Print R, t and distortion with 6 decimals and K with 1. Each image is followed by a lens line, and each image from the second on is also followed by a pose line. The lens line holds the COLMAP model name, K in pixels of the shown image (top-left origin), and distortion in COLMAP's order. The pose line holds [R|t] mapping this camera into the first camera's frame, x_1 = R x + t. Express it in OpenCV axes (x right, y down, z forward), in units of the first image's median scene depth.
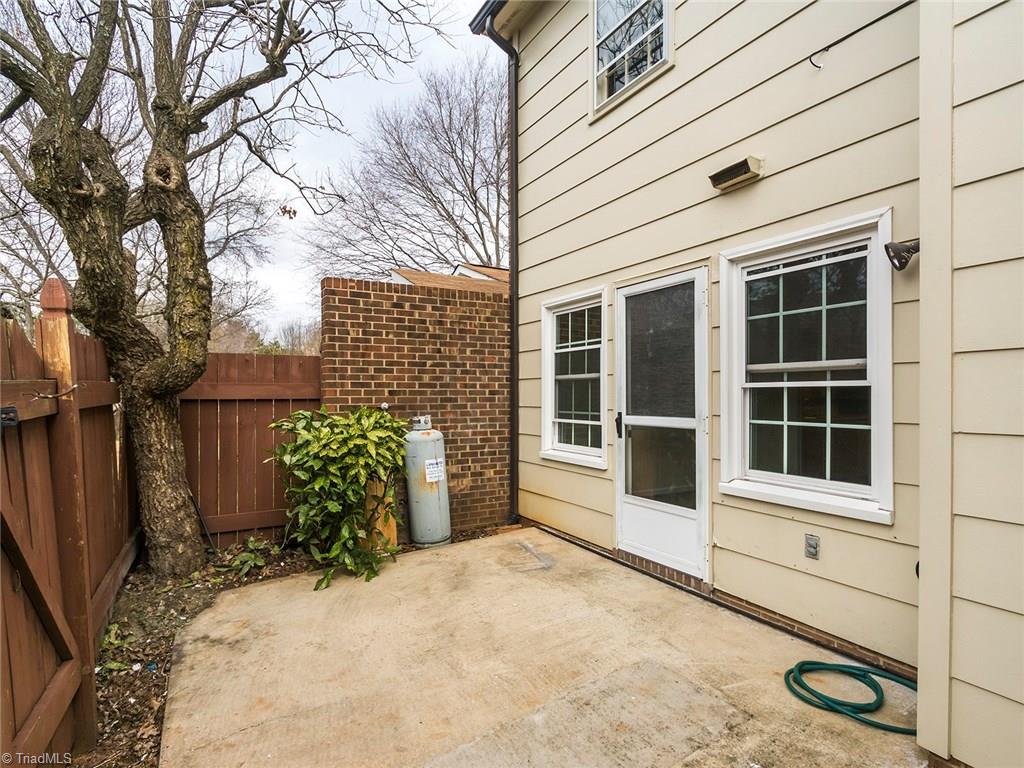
lens RADIAL K [[512.5, 0, 451.2], [0, 512.5, 396.9], [0, 0, 1]] dist [-0.001223, -0.000005]
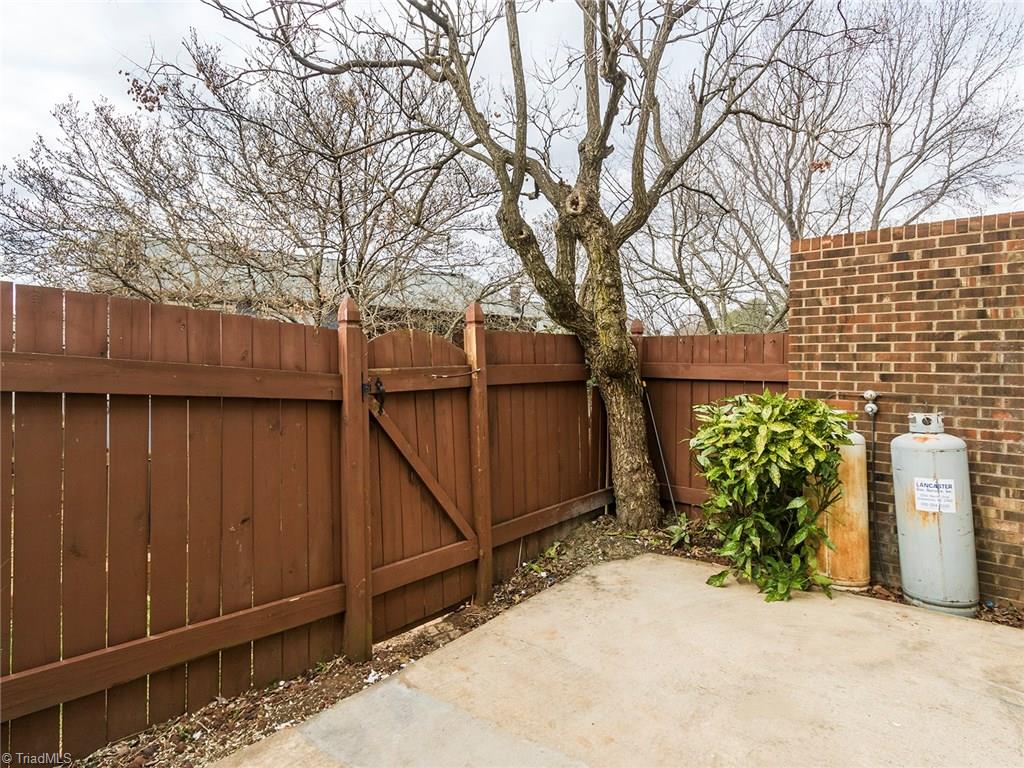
lens RADIAL K [[512.5, 0, 506.0], [0, 512.5, 369.8], [0, 0, 1]] dist [-0.003634, -0.000704]
pose [[0.389201, 0.016983, -0.920996, 0.358286], [-0.016396, 0.999799, 0.011508, -0.019295], [0.921007, 0.010621, 0.389402, 0.221428]]
